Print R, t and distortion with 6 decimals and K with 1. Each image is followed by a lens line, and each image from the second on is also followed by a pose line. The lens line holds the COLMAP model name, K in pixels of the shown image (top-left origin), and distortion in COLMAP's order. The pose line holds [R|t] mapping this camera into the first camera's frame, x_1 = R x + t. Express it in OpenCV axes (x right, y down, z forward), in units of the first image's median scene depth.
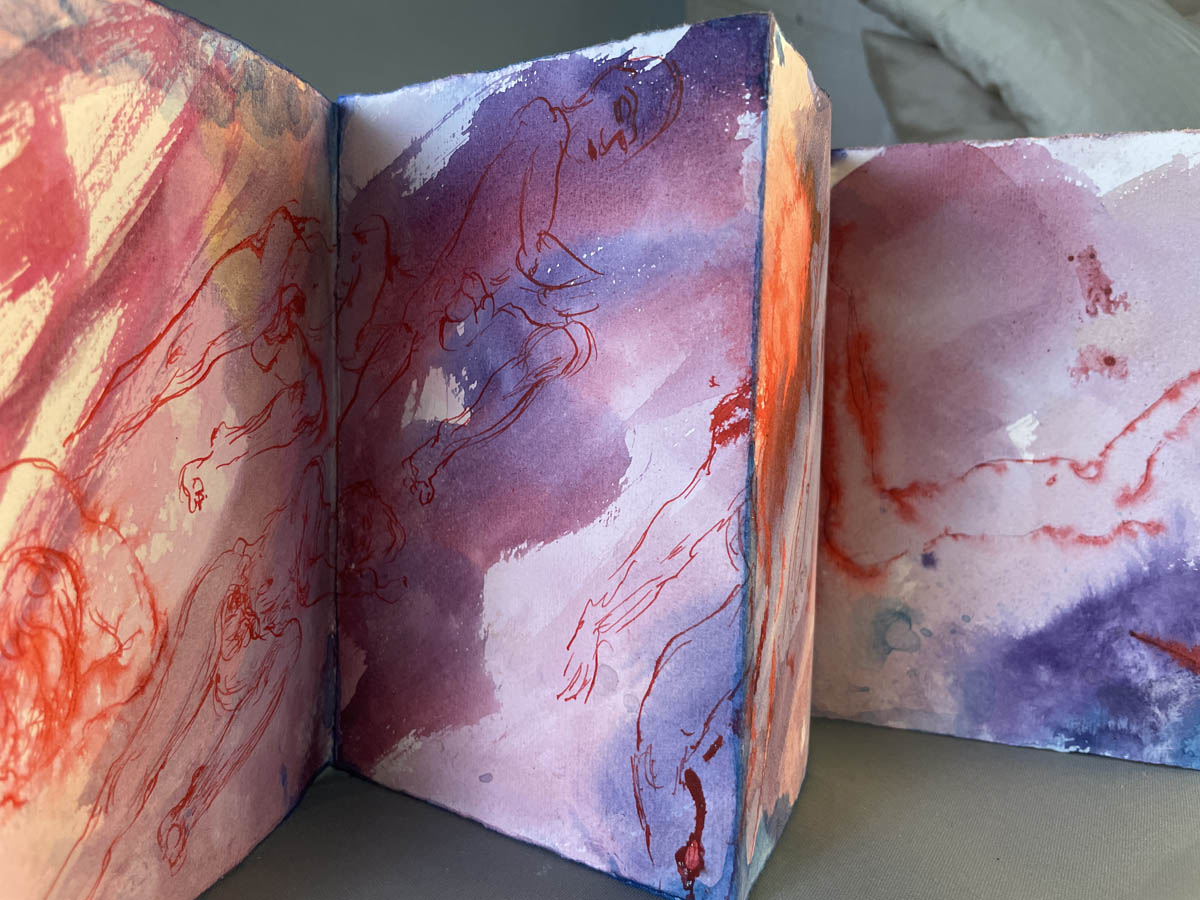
lens RADIAL K [[910.8, 0, 604.2], [0, 910.8, 434.6], [0, 0, 1]] dist [0.077250, -0.129933]
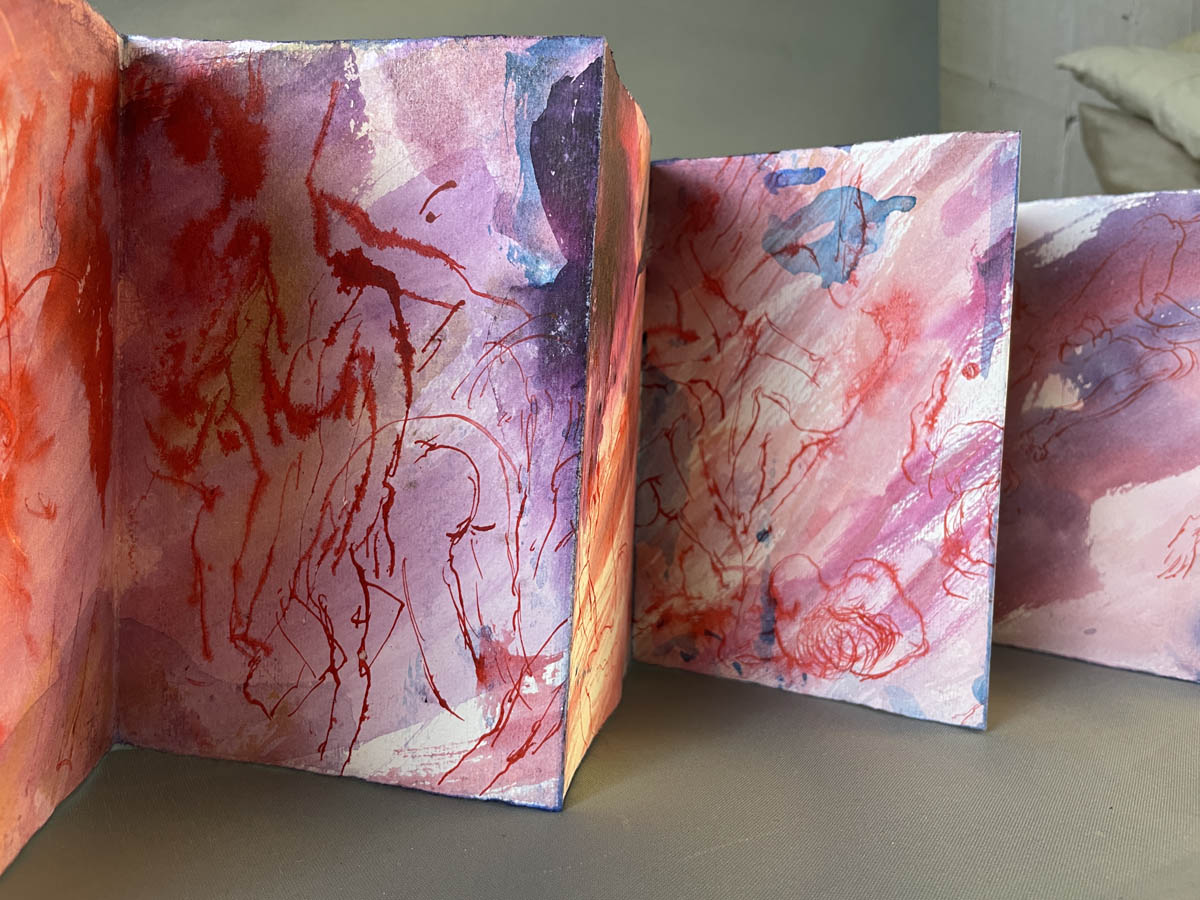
lens RADIAL K [[910.8, 0, 604.2], [0, 910.8, 434.6], [0, 0, 1]] dist [0.077250, -0.129933]
pose [[0.998690, 0.025018, -0.044631, -1.038212], [-0.026173, 0.999333, -0.025484, 0.108115], [0.043964, 0.026619, 0.998678, -0.734947]]
